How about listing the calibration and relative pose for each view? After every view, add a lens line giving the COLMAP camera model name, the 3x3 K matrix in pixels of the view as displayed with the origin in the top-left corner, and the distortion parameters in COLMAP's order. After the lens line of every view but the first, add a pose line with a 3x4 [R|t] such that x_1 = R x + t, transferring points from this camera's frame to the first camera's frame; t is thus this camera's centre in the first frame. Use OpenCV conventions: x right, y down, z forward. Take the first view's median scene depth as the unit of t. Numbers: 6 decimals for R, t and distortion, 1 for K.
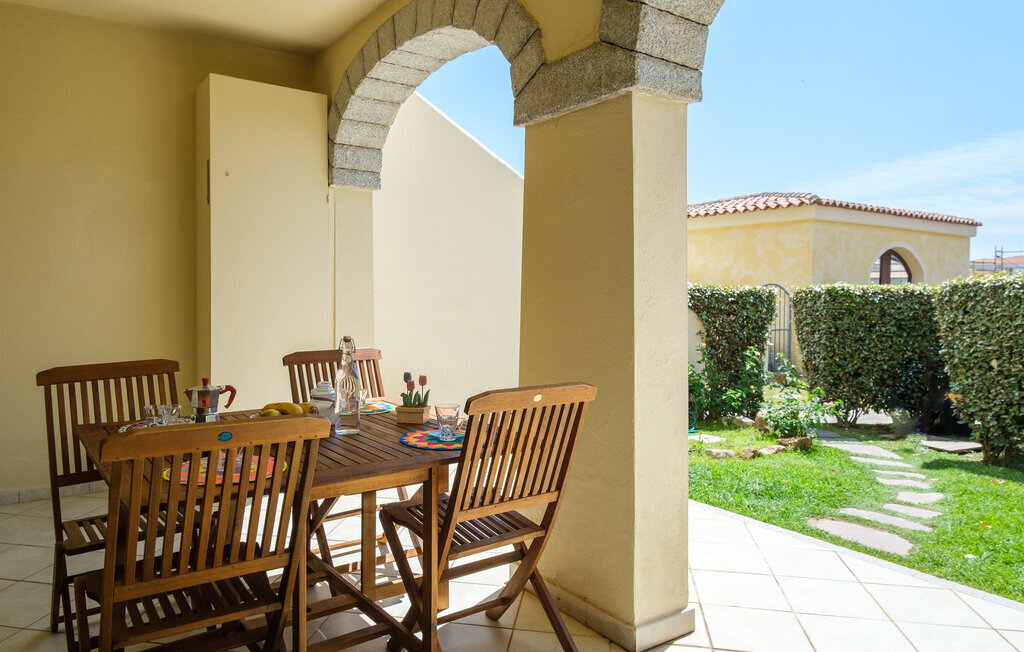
lens RADIAL K [[700.9, 0, 506.9], [0, 700.9, 320.3], [0, 0, 1]] dist [0.003569, -0.000467]
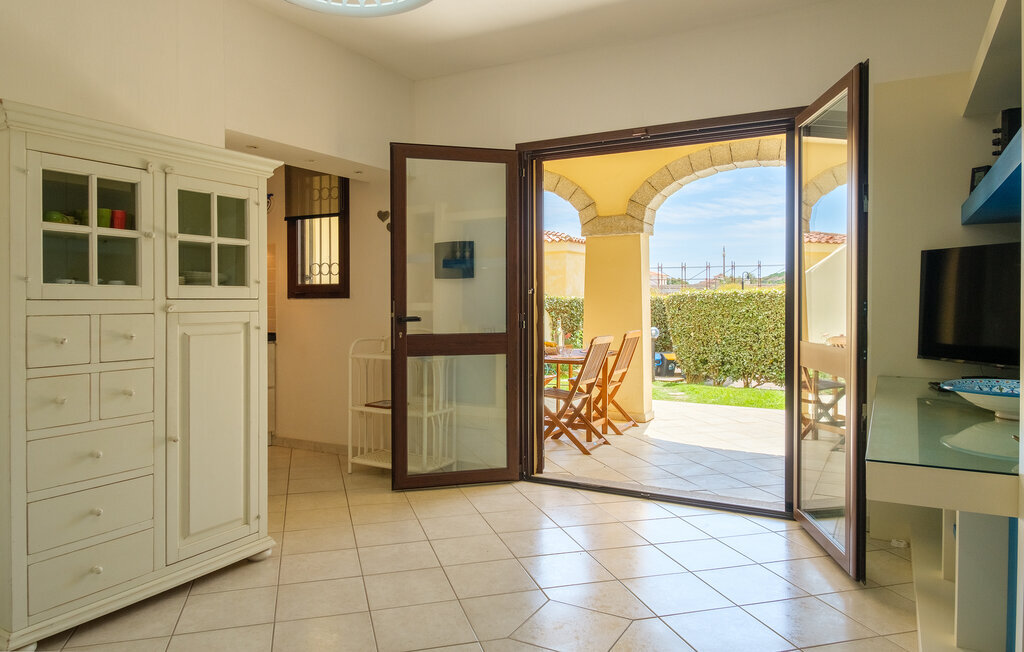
lens RADIAL K [[700.9, 0, 517.0], [0, 700.9, 322.3], [0, 0, 1]] dist [0.003569, -0.000467]
pose [[0.891810, -0.022485, 0.451851, -0.675306], [0.025516, 0.999674, -0.000616, 0.015786], [-0.451690, 0.012079, 0.892093, -0.582864]]
